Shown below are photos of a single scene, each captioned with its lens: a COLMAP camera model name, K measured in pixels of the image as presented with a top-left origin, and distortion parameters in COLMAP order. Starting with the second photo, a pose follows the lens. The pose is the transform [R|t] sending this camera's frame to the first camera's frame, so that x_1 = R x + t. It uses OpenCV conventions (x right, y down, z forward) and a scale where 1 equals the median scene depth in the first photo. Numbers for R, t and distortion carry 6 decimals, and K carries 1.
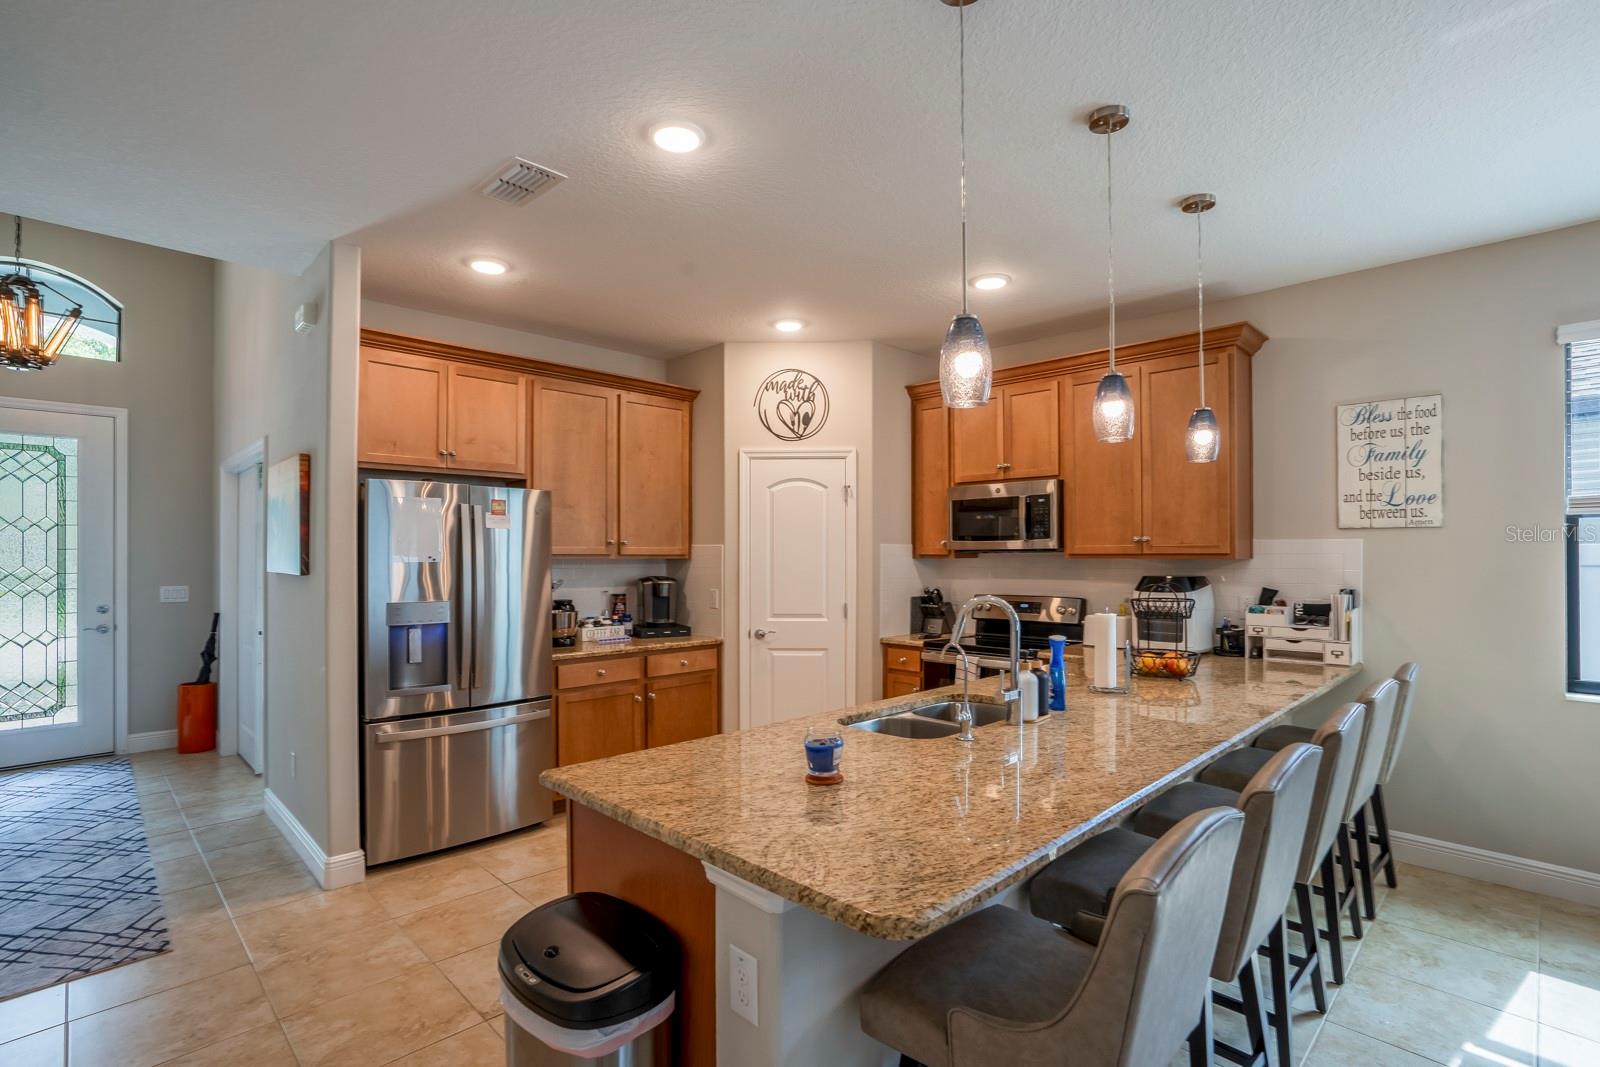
lens RADIAL K [[763.2, 0, 805.3], [0, 763.2, 555.0], [0, 0, 1]] dist [-0.054792, 0.030317]
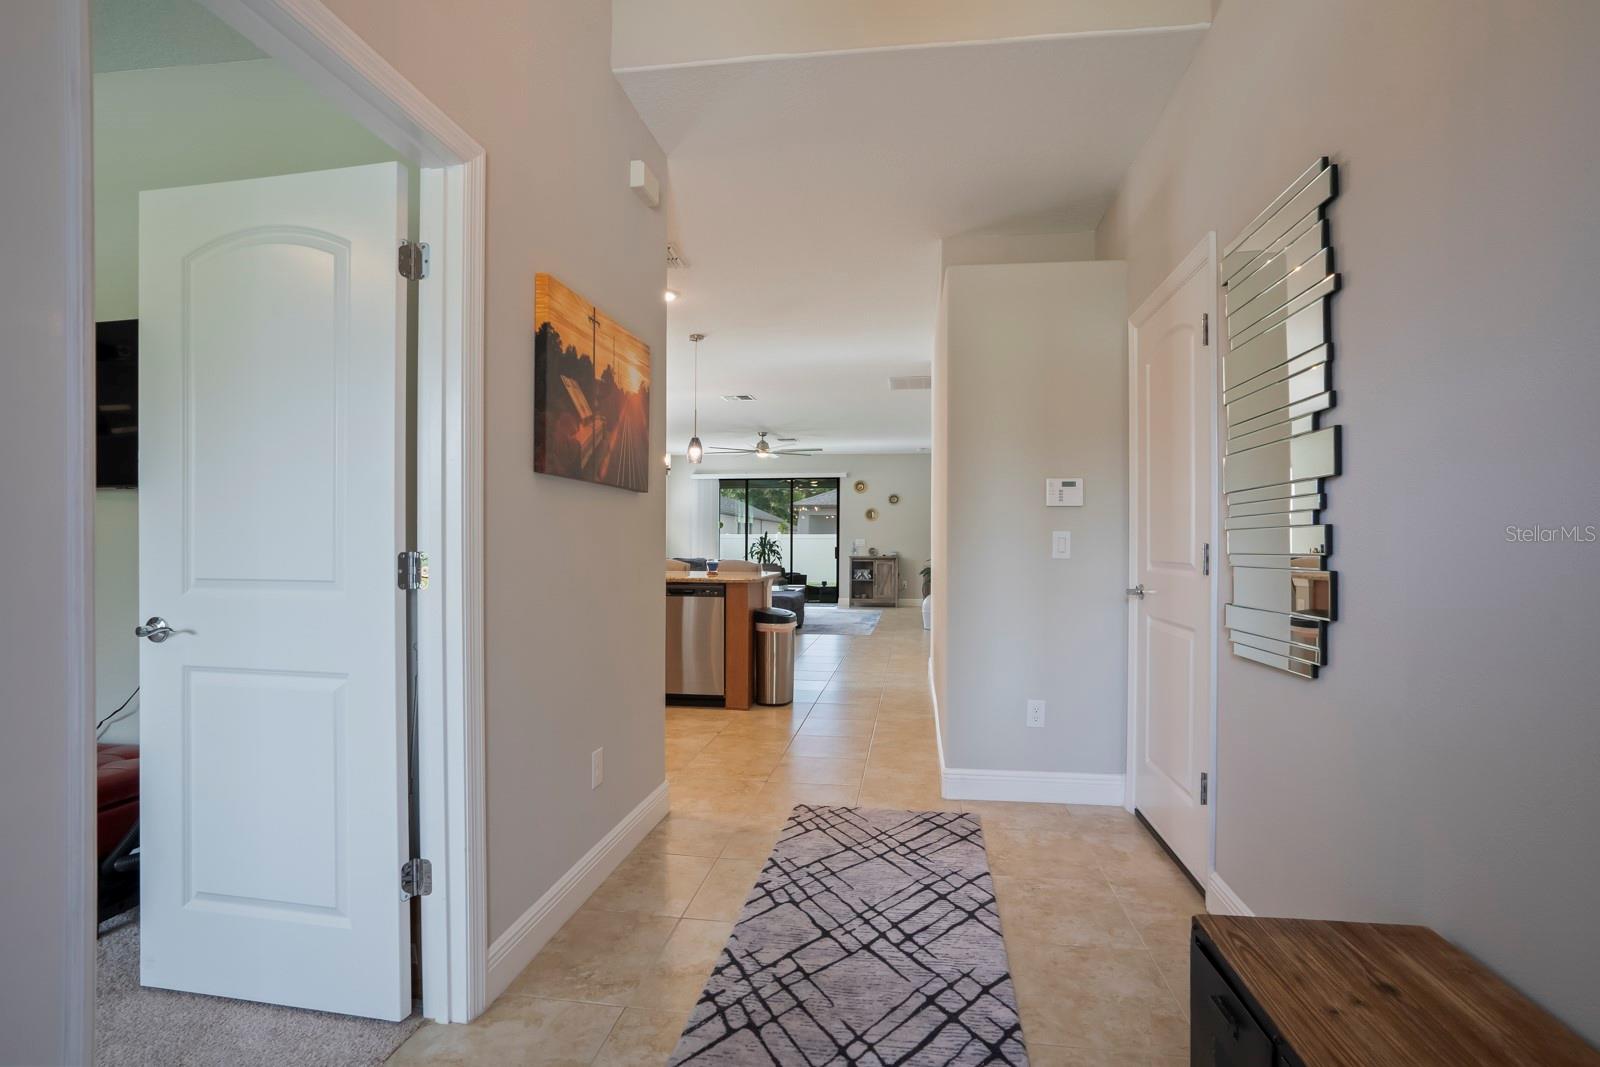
lens RADIAL K [[775.4, 0, 805.0], [0, 775.4, 512.3], [0, 0, 1]] dist [-0.025609, 0.000145]
pose [[-0.602132, 0.030763, 0.797804, -1.048373], [-0.002856, 0.999168, -0.040683, 0.060961], [-0.798391, -0.026776, -0.601543, 0.981609]]
